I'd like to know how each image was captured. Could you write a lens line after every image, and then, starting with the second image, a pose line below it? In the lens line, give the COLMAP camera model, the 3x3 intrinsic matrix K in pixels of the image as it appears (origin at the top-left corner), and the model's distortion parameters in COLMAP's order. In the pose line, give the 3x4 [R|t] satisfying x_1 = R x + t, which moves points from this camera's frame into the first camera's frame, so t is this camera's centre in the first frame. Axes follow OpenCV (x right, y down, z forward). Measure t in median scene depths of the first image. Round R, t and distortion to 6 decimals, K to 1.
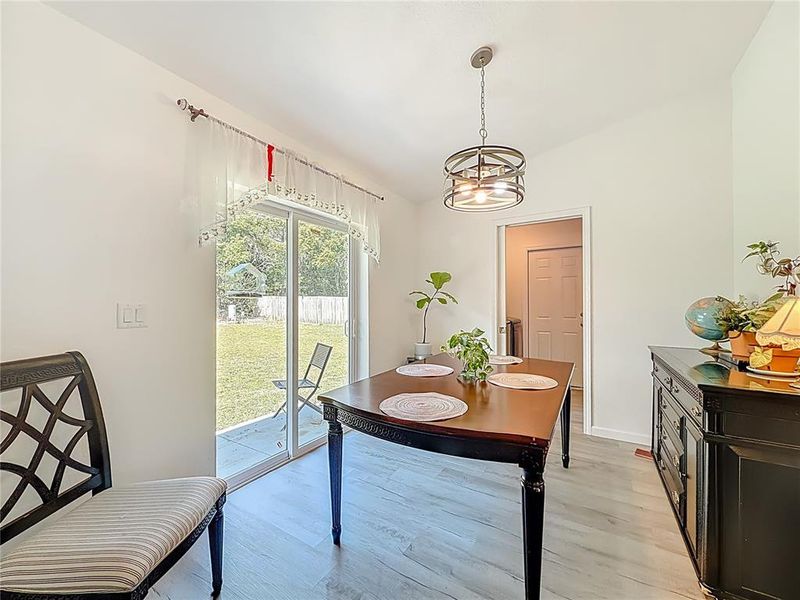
lens RADIAL K [[326.2, 0, 396.6], [0, 326.2, 302.9], [0, 0, 1]] dist [-0.000693, 0.000280]
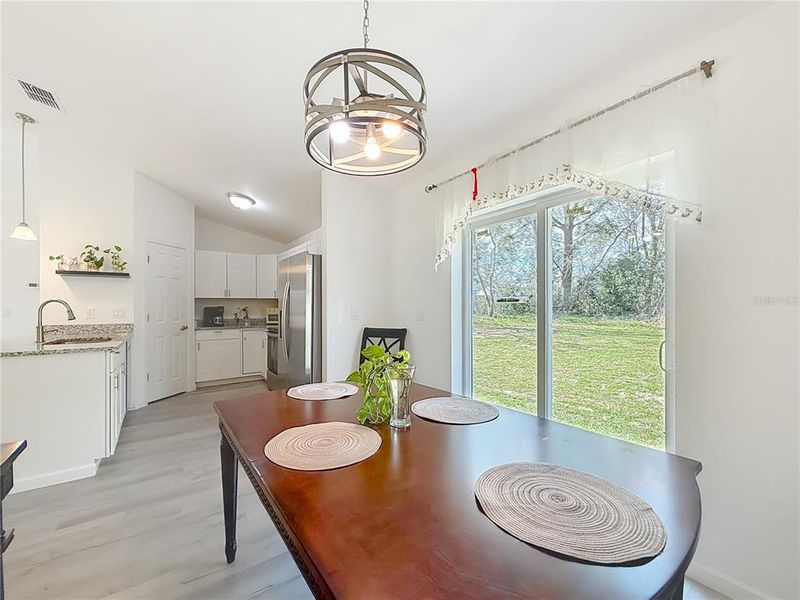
lens RADIAL K [[326.2, 0, 397.5], [0, 326.2, 309.0], [0, 0, 1]] dist [-0.000693, 0.000280]
pose [[-0.373516, 0.005100, -0.927610, 0.899829], [0.001749, 0.999987, 0.004794, -0.003025], [0.927622, 0.000168, -0.373520, 1.369557]]
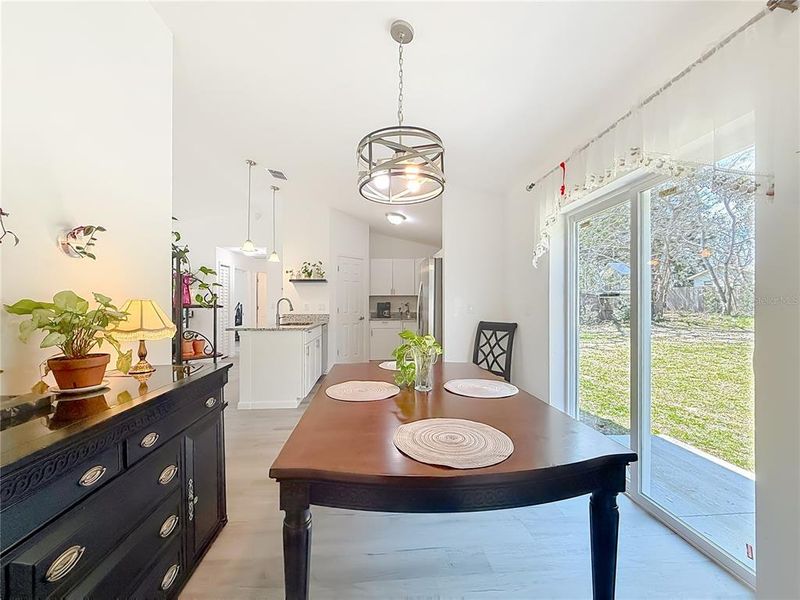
lens RADIAL K [[326.2, 0, 405.1], [0, 326.2, 304.4], [0, 0, 1]] dist [-0.000693, 0.000280]
pose [[-0.795543, 0.002900, -0.605891, 0.856378], [0.001712, 0.999995, 0.002538, 0.000334], [0.605895, 0.000982, -0.795544, 1.835375]]
